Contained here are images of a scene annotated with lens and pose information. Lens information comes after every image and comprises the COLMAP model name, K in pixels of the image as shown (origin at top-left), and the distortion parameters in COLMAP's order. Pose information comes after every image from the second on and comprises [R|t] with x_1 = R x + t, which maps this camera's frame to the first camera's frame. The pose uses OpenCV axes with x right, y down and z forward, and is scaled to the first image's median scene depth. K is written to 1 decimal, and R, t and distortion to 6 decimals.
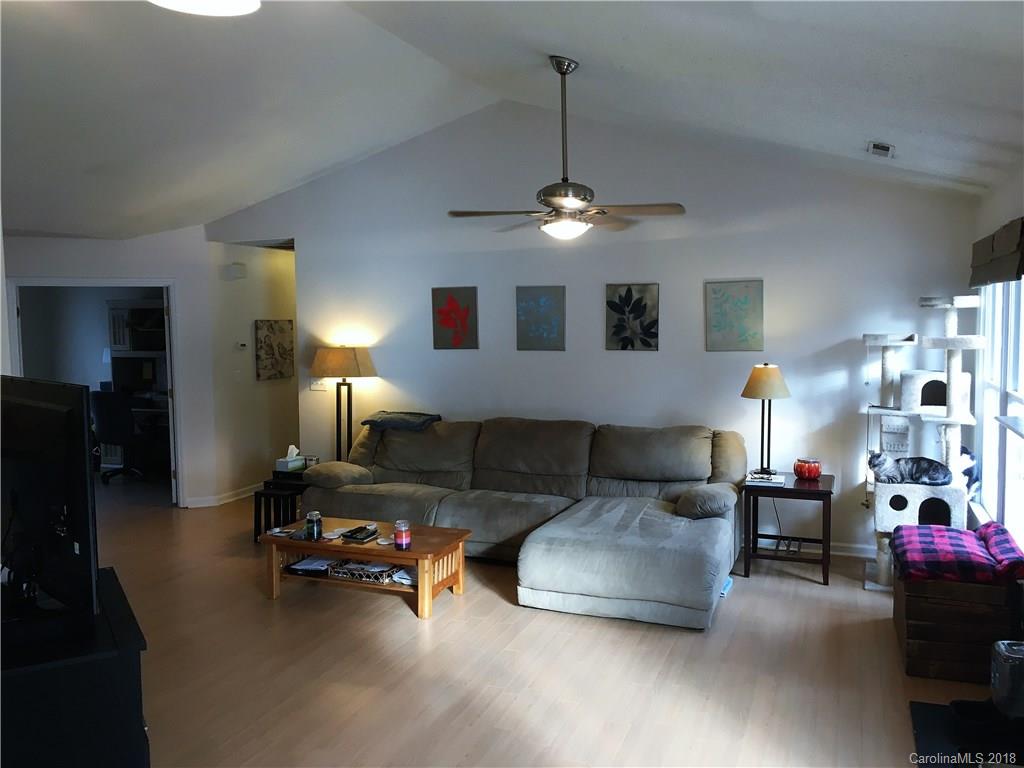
lens RADIAL K [[866.8, 0, 512.0], [0, 866.8, 384.0], [0, 0, 1]] dist [0.064301, -0.053183]
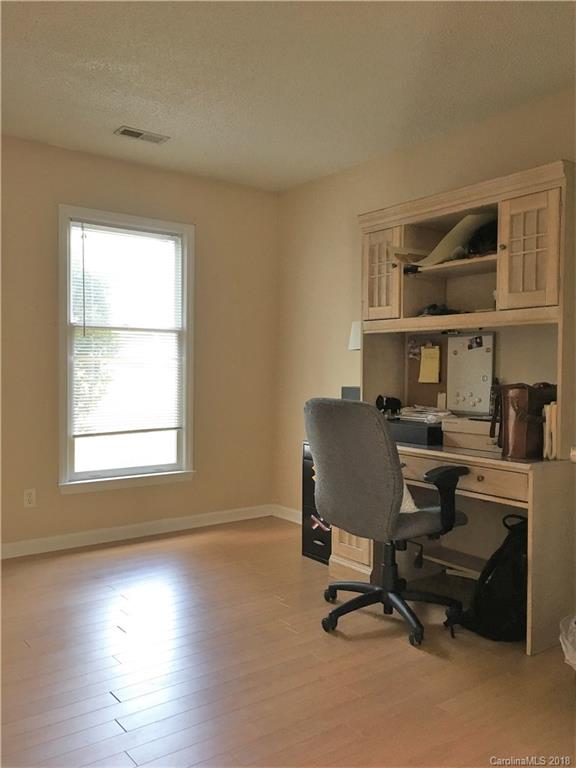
lens RADIAL K [[650.1, 0, 288.0], [0, 650.1, 384.0], [0, 0, 1]] dist [0.064301, -0.053183]
pose [[0.850956, 0.039293, -0.523765, -0.304112], [-0.066685, 0.997210, -0.033531, 0.012139], [0.520986, 0.063461, 0.851203, 0.678158]]
